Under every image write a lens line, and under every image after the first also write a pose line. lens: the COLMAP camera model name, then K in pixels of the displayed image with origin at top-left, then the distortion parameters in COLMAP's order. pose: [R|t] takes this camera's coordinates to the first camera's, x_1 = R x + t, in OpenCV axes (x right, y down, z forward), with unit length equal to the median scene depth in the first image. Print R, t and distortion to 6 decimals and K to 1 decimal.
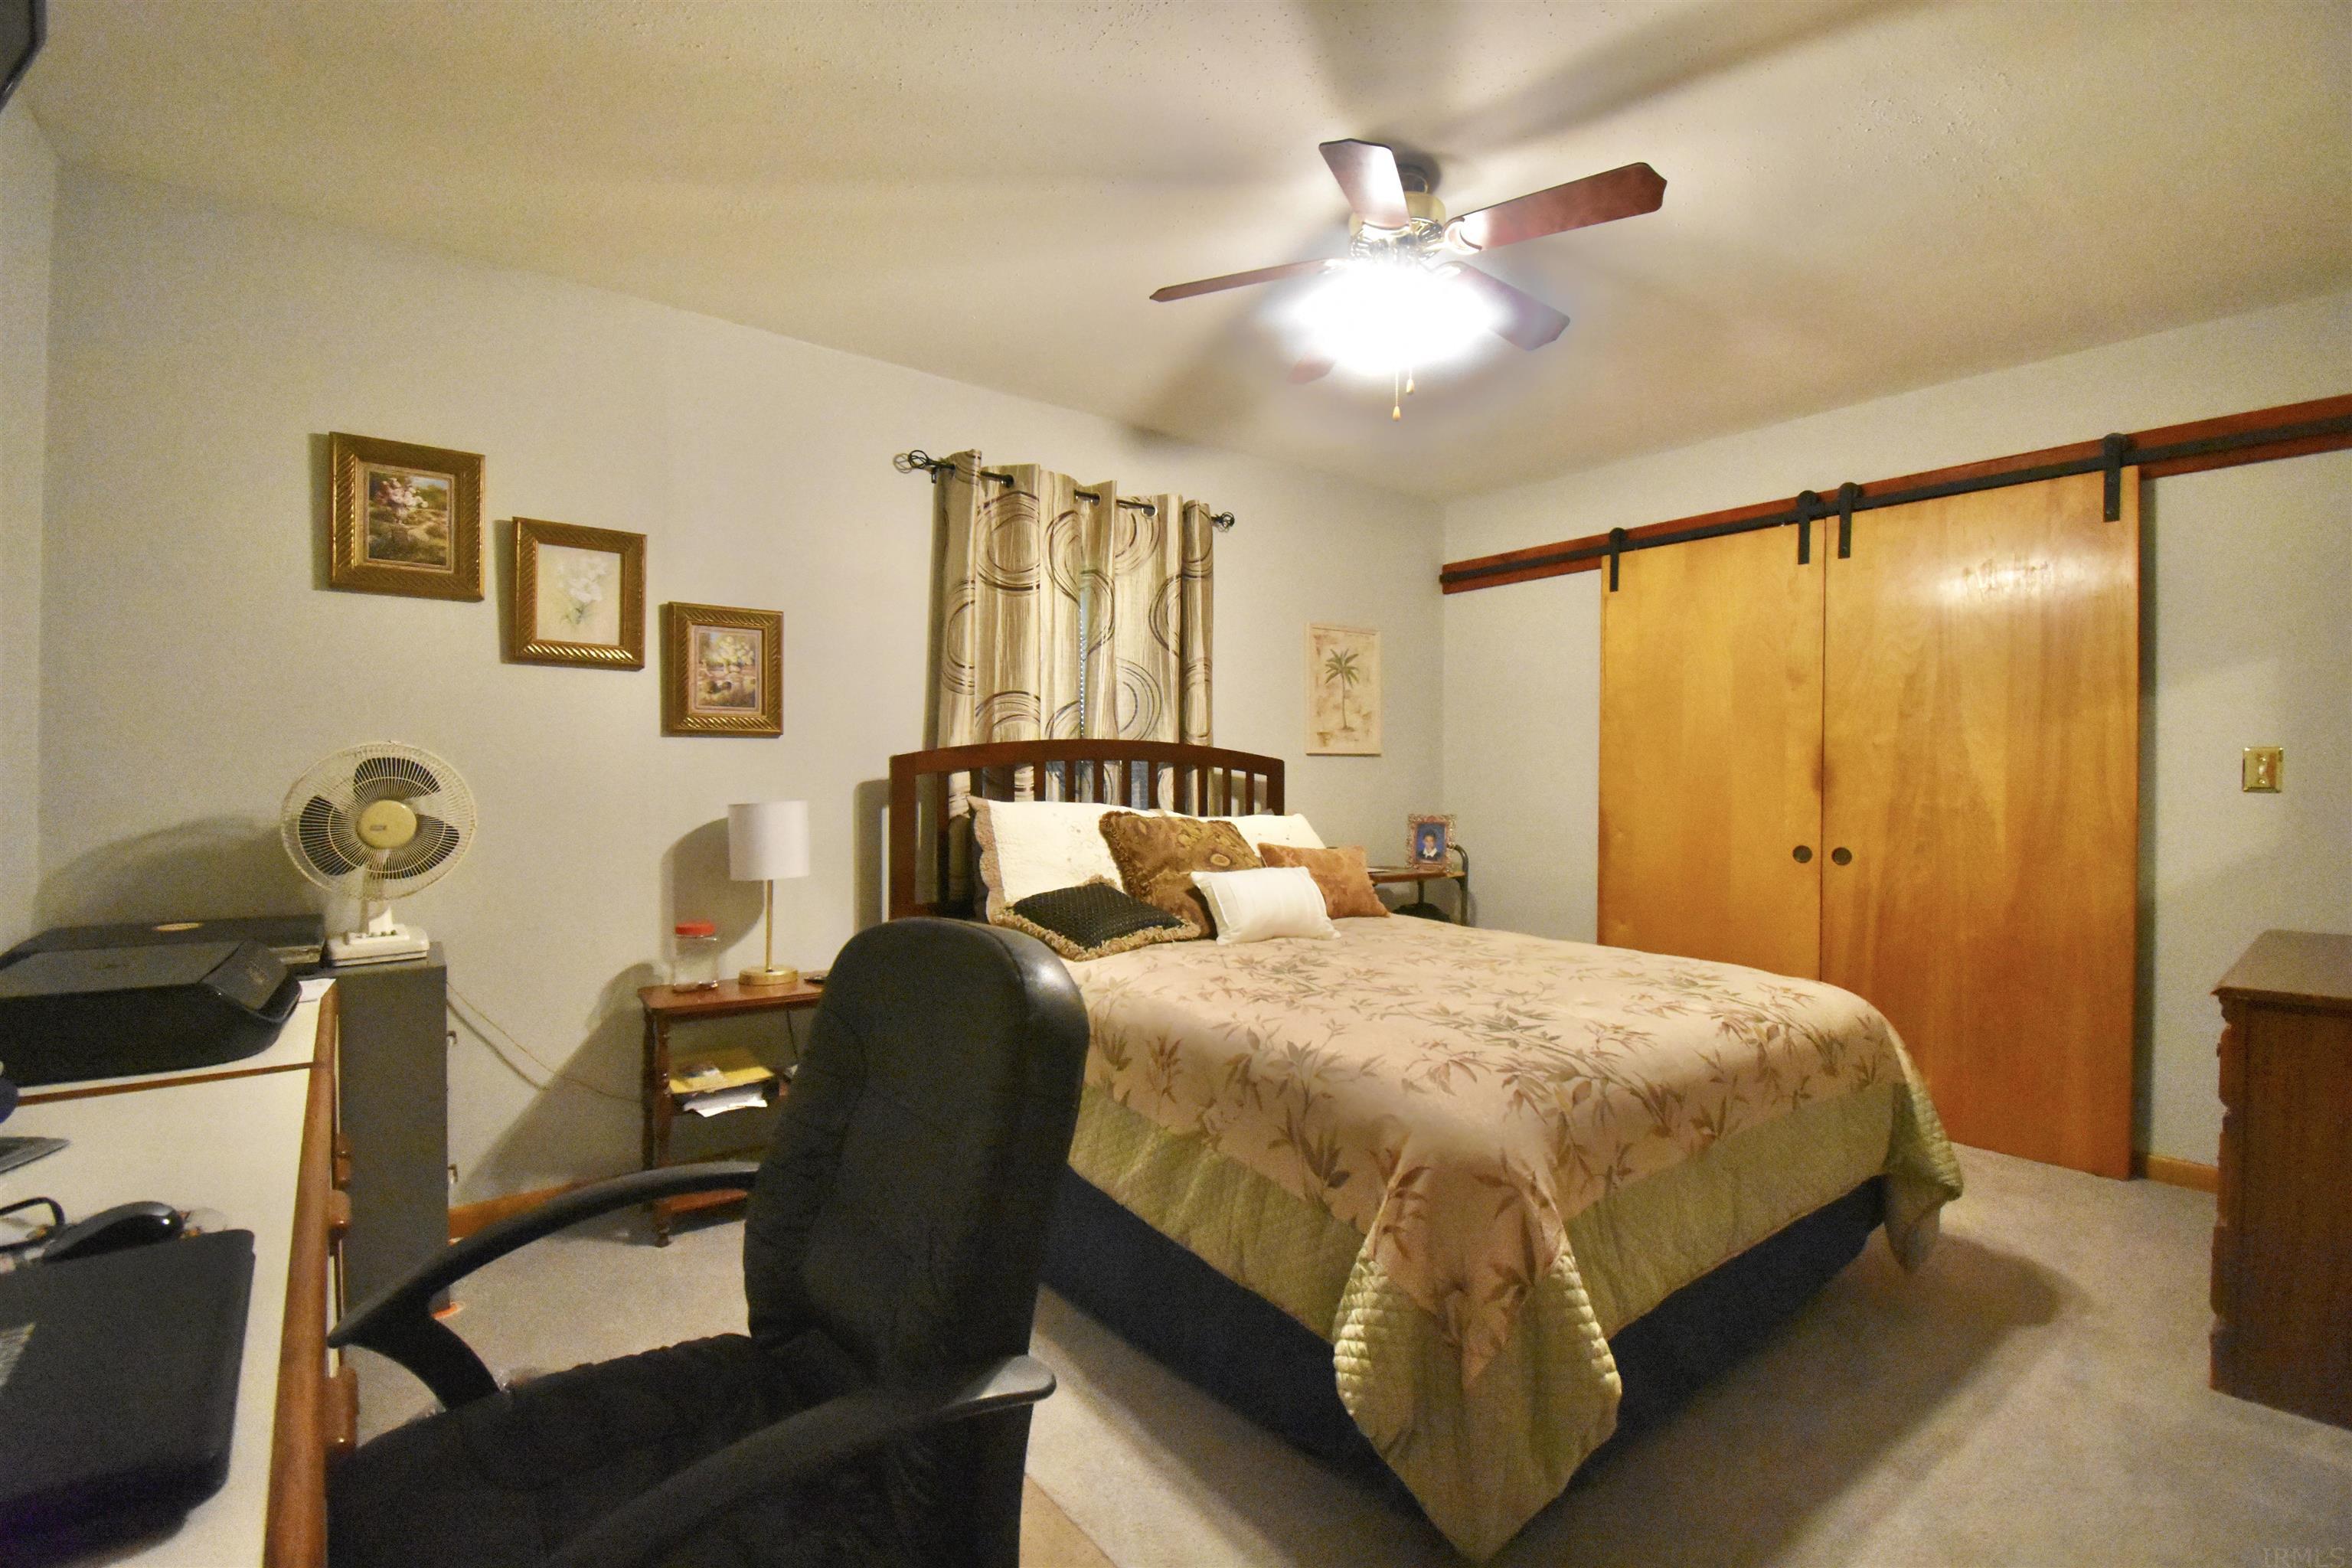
lens RADIAL K [[1023.2, 0, 1177.0], [0, 1023.2, 785.1], [0, 0, 1]] dist [-0.033611, -0.005160]
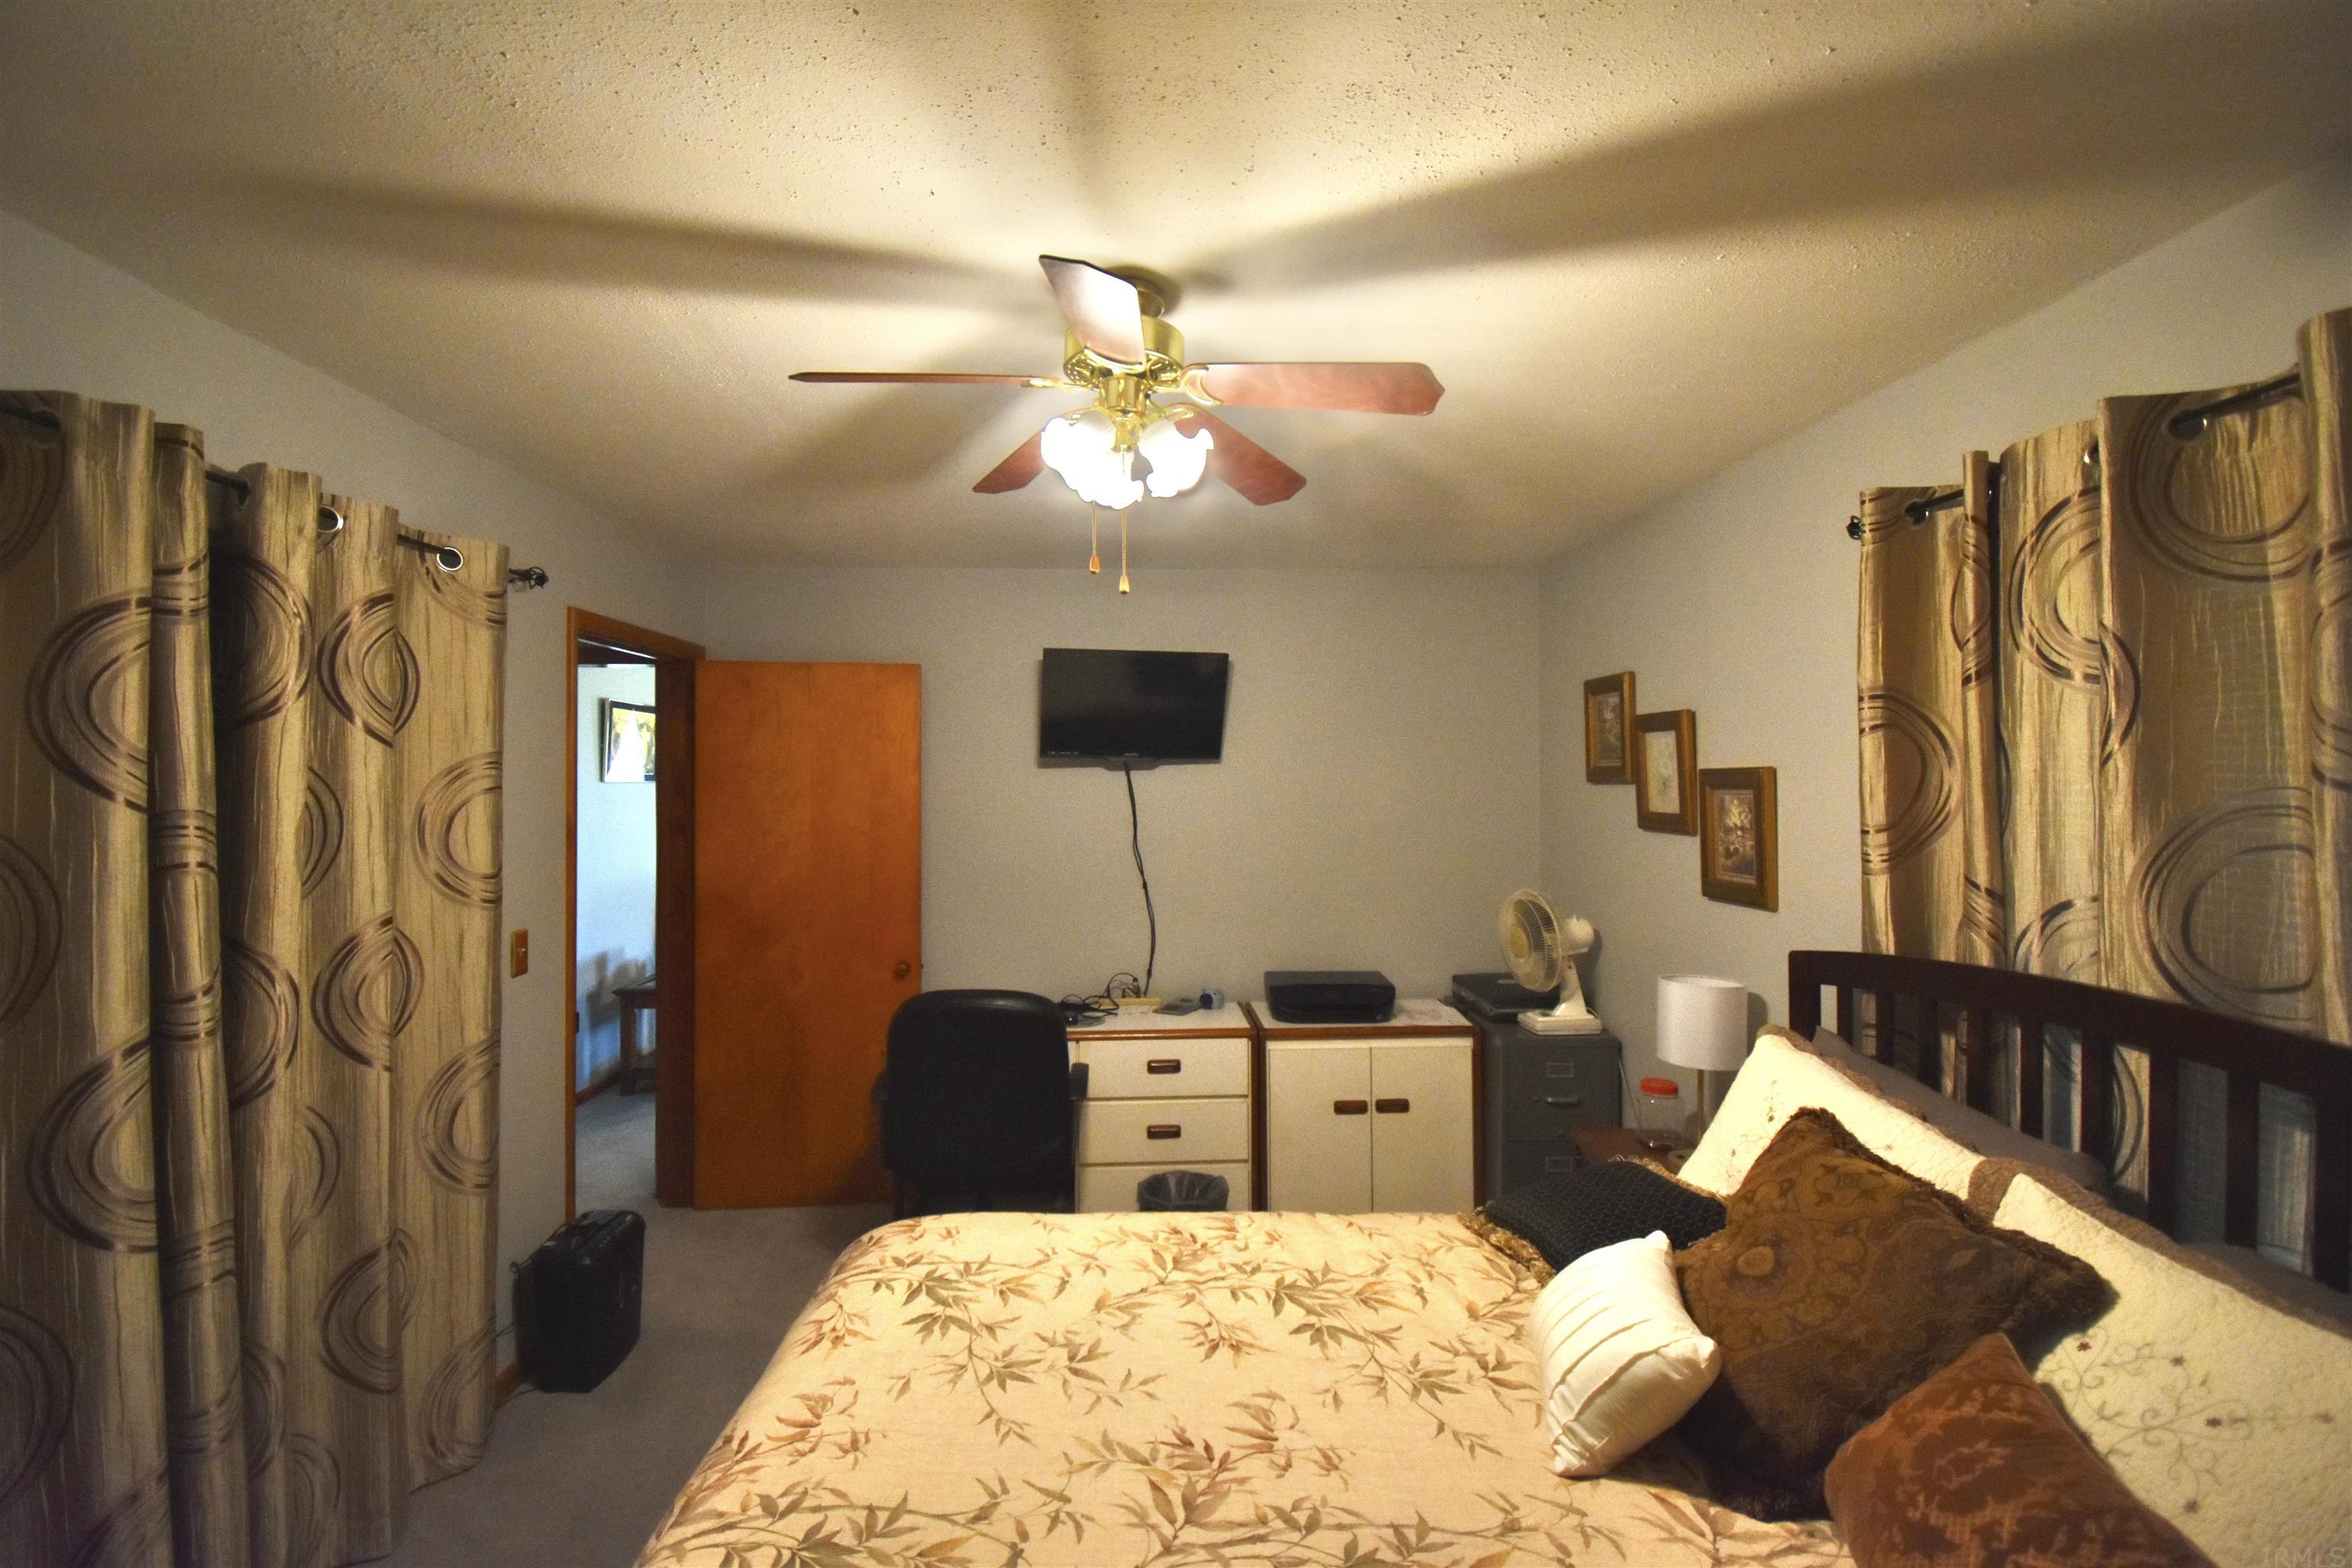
lens RADIAL K [[1023.2, 0, 1179.5], [0, 1023.2, 772.8], [0, 0, 1]] dist [-0.033611, -0.005160]
pose [[-0.589790, 0.000517, -0.807556, 0.636489], [-0.000479, 0.999999, 0.000989, -0.174339], [0.807556, 0.000970, -0.589790, 1.156065]]
